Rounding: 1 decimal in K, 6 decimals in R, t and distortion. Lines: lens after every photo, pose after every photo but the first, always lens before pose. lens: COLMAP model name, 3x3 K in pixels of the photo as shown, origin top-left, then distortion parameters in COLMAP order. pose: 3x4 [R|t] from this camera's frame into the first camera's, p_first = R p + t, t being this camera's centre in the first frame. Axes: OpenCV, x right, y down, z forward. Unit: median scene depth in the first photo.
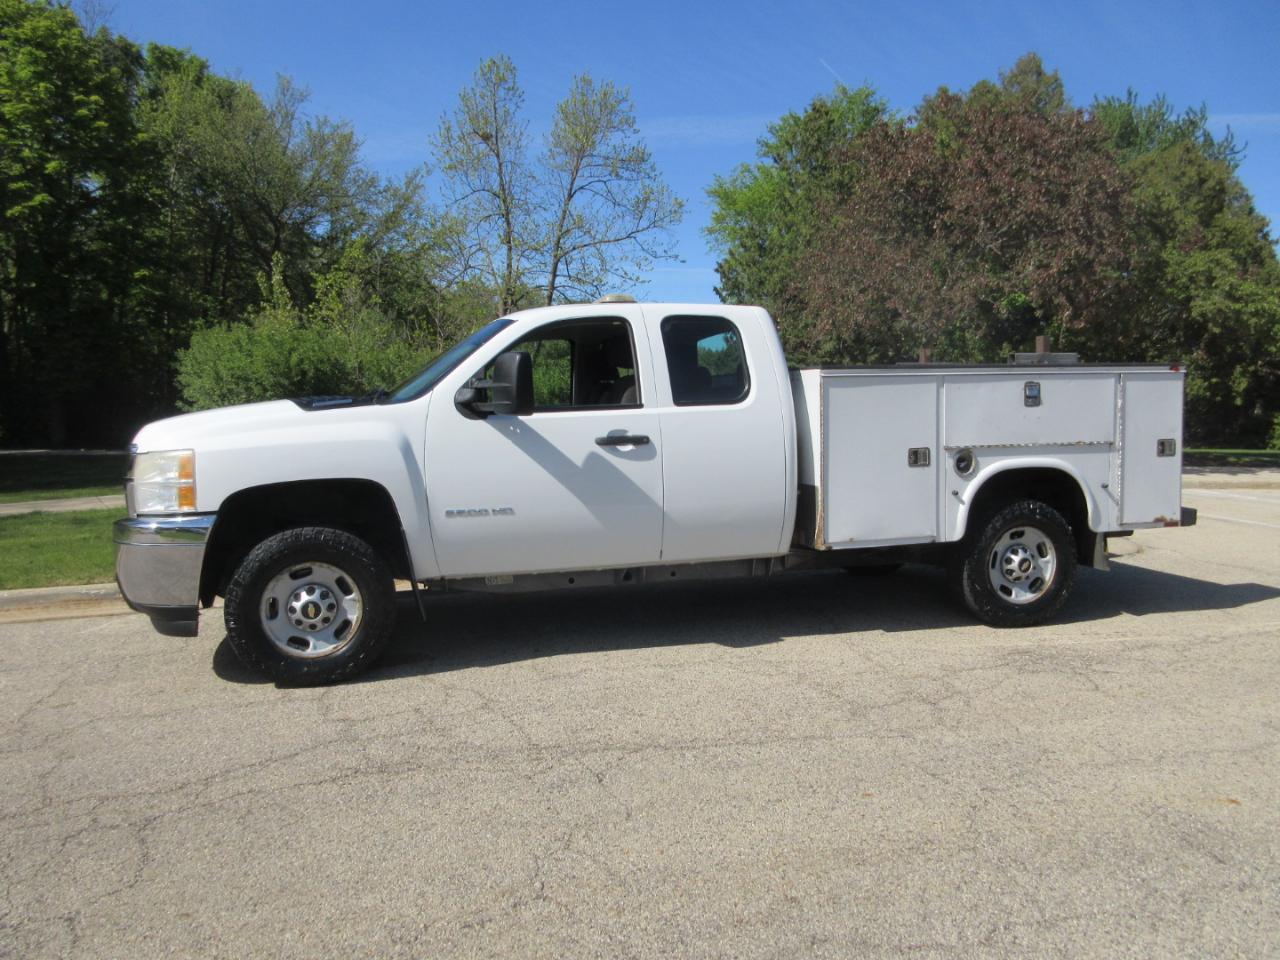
lens RADIAL K [[974.8, 0, 643.5], [0, 974.8, 476.0], [0, 0, 1]] dist [0.005038, 0.000690]
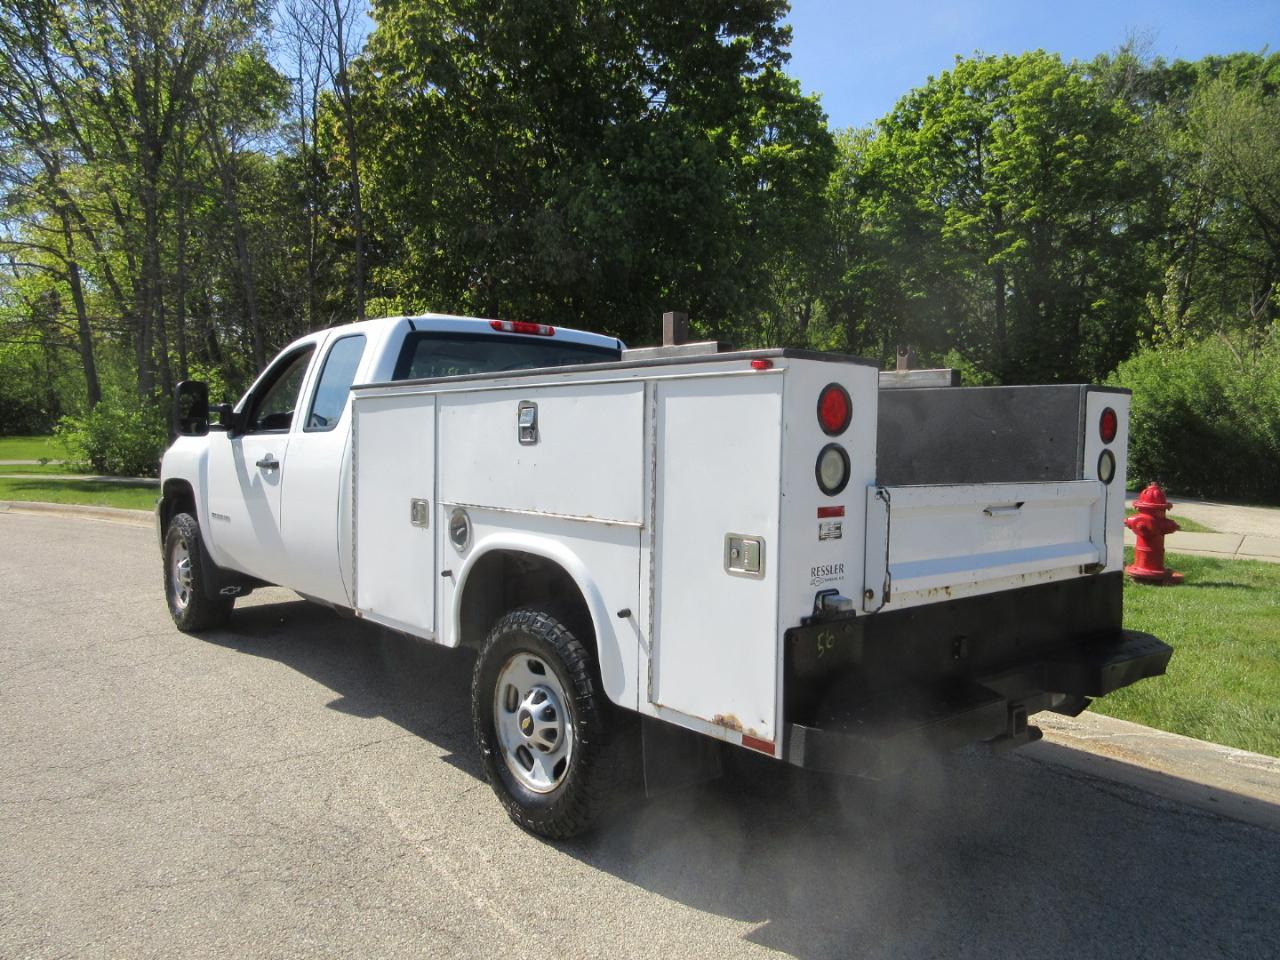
lens RADIAL K [[978.7, 0, 644.7], [0, 978.7, 475.6], [0, 0, 1]] dist [0.002543, 0.005777]
pose [[0.415369, 0.060910, -0.907611, 1.050618], [-0.091873, 0.995463, 0.024761, -0.082521], [0.905001, 0.073100, 0.419081, 0.915827]]
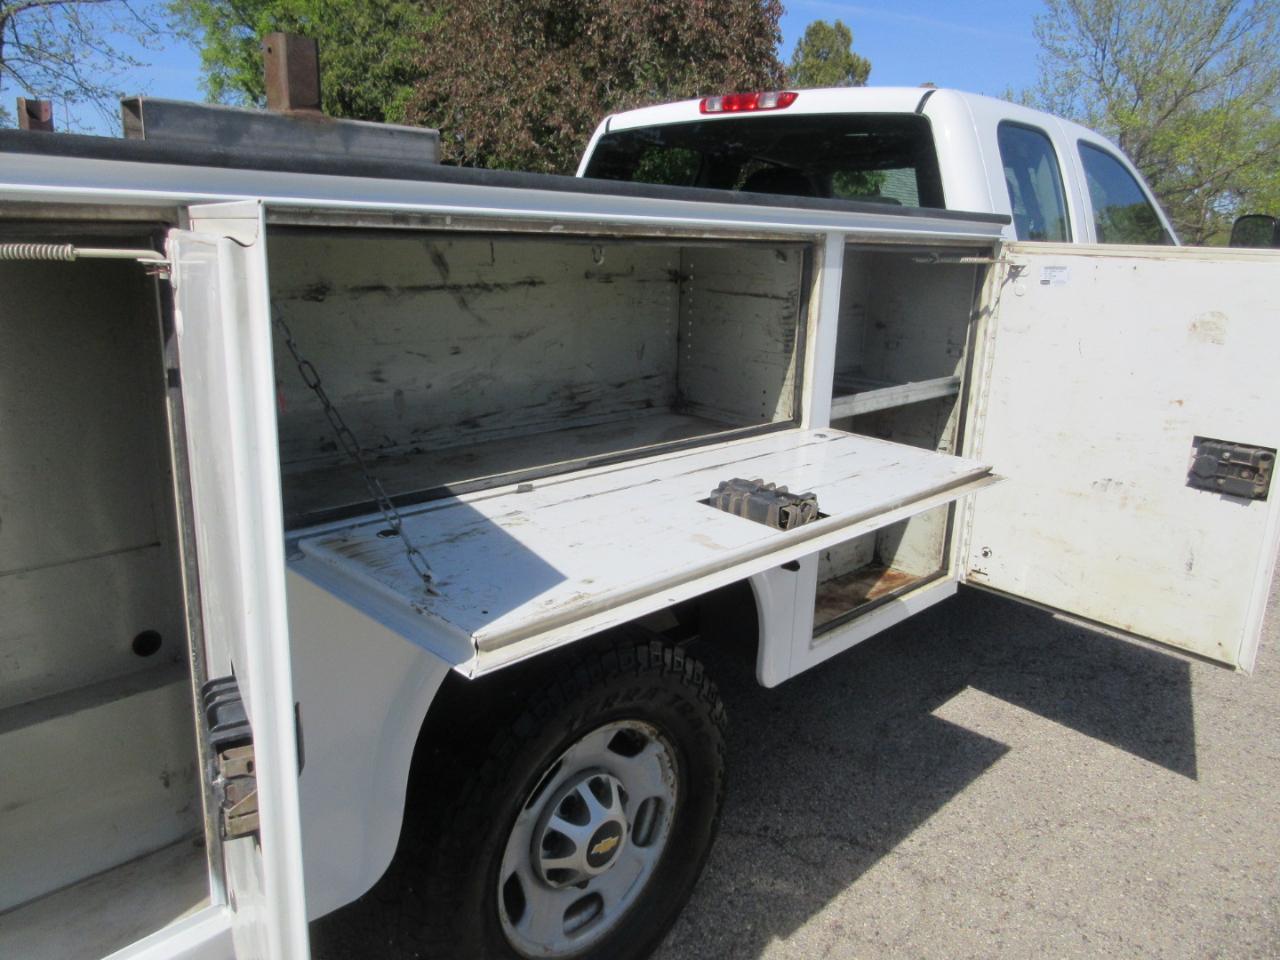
lens RADIAL K [[964.3, 0, 639.2], [0, 964.3, 482.3], [0, 0, 1]] dist [0.003687, 0.005223]
pose [[0.855030, -0.112245, 0.506285, -0.460195], [0.017610, 0.982016, 0.187976, -0.066075], [-0.518279, -0.151809, 0.841630, 0.572775]]
